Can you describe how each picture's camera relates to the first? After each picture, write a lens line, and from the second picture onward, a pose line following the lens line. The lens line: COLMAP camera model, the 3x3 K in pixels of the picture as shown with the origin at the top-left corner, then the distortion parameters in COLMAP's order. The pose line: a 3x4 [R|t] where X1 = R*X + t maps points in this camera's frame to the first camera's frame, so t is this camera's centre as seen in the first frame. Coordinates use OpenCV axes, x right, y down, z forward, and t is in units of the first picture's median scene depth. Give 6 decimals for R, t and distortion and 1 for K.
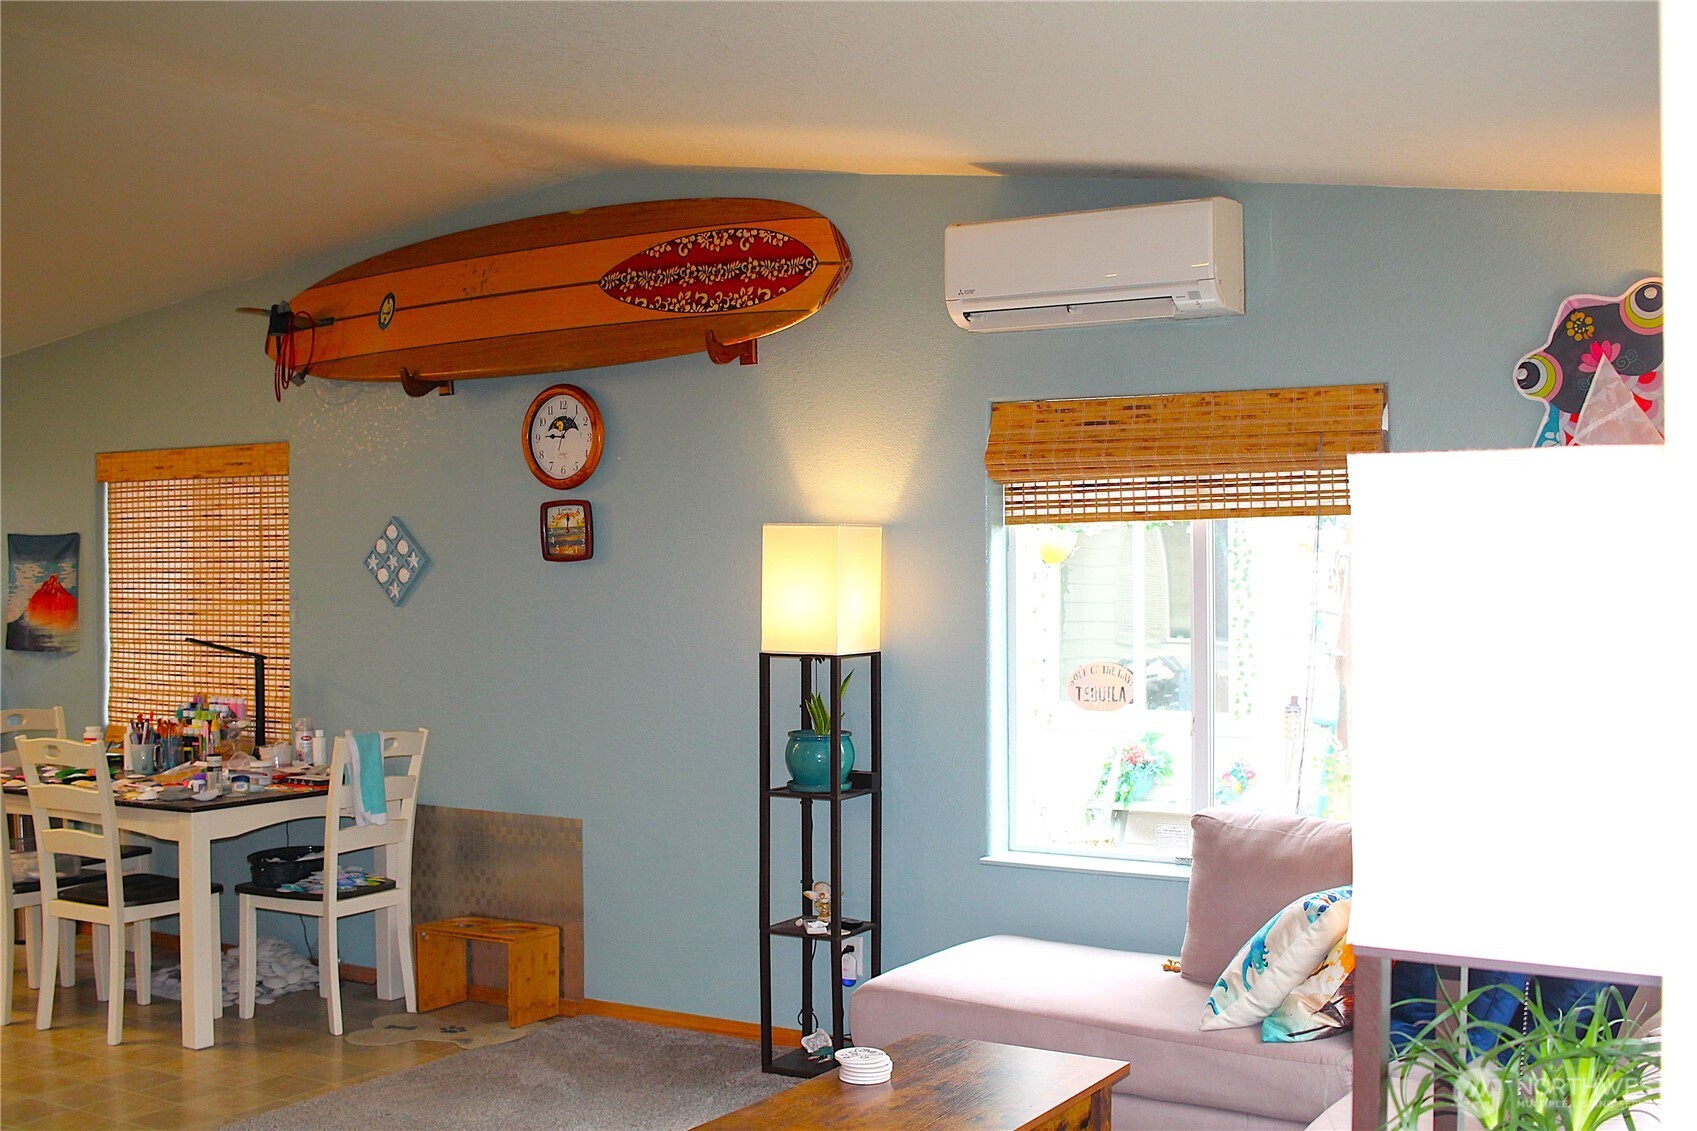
lens RADIAL K [[2016.2, 0, 847.4], [0, 2016.2, 562.2], [0, 0, 1]] dist [-0.098877, 0.000000]
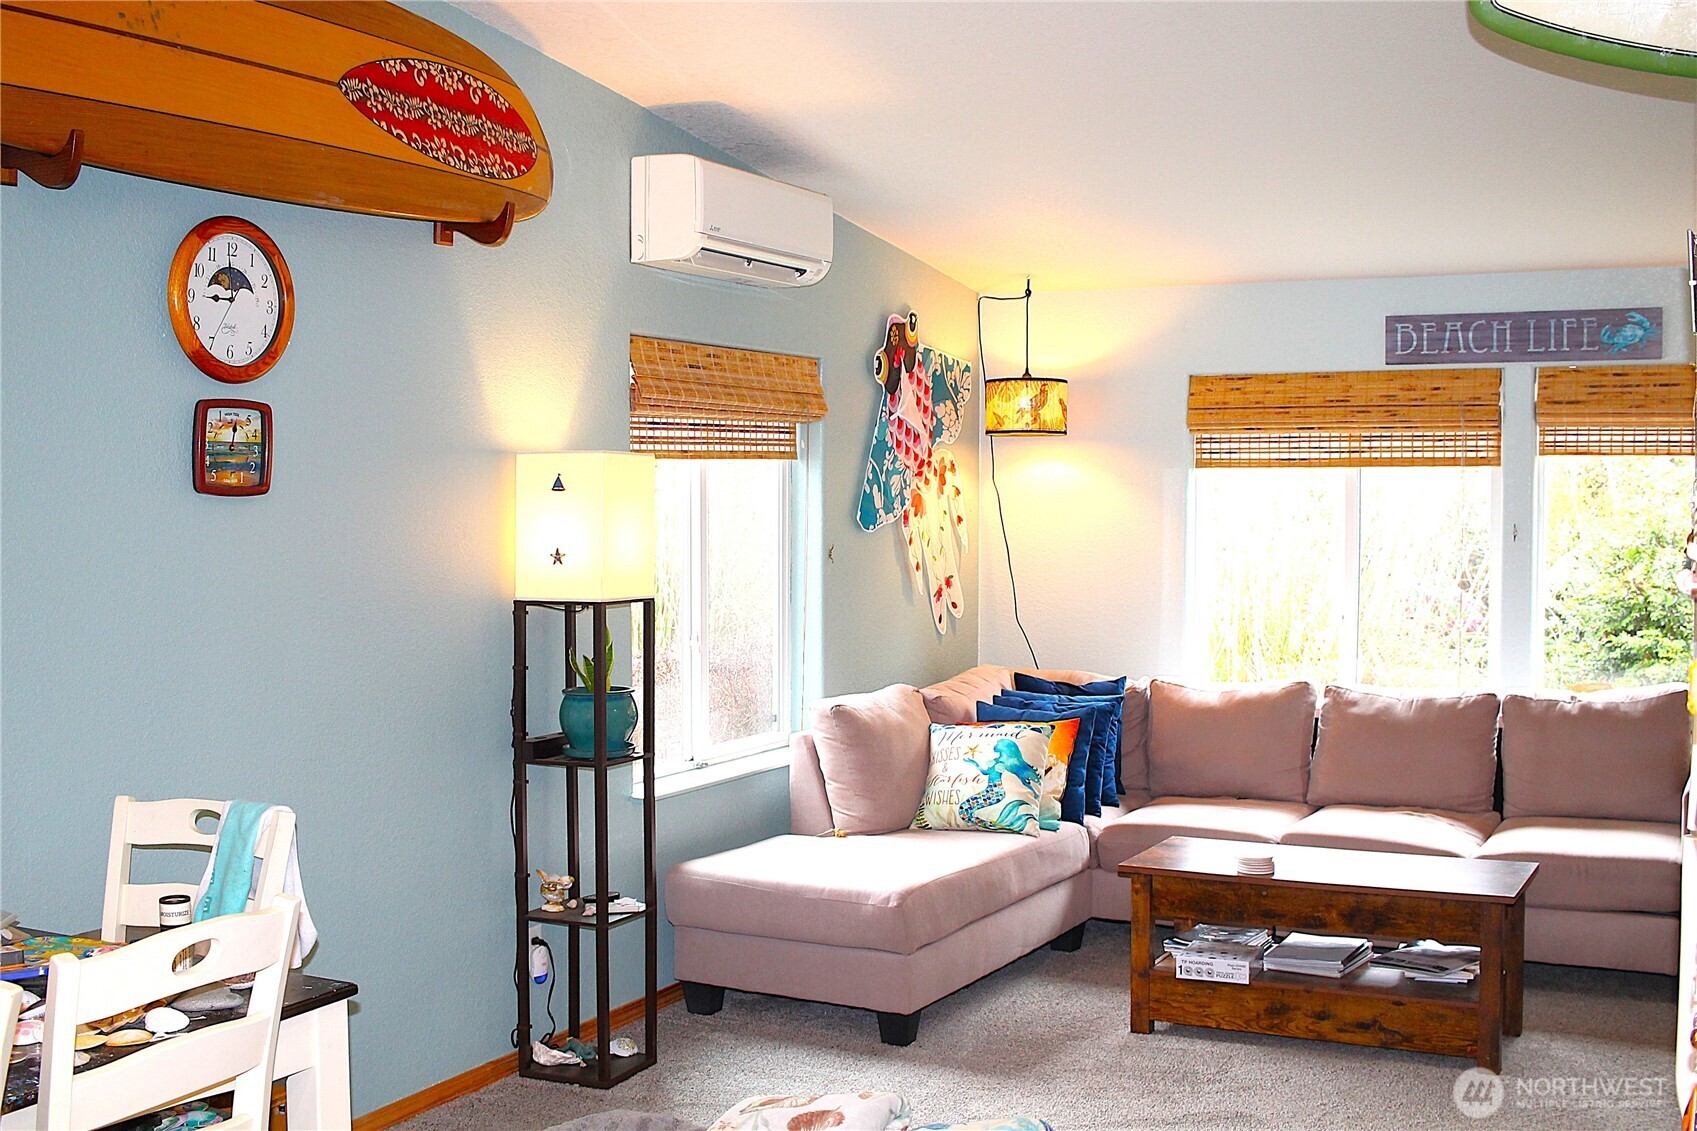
lens RADIAL K [[2016.2, 0, 767.5], [0, 2016.2, 563.4], [0, 0, 1]] dist [-0.098877, 0.000000]
pose [[-0.095415, -0.026990, 0.995072, -0.827339], [0.007358, 0.999586, 0.027818, 0.005120], [-0.995410, 0.009976, -0.095177, 0.933723]]
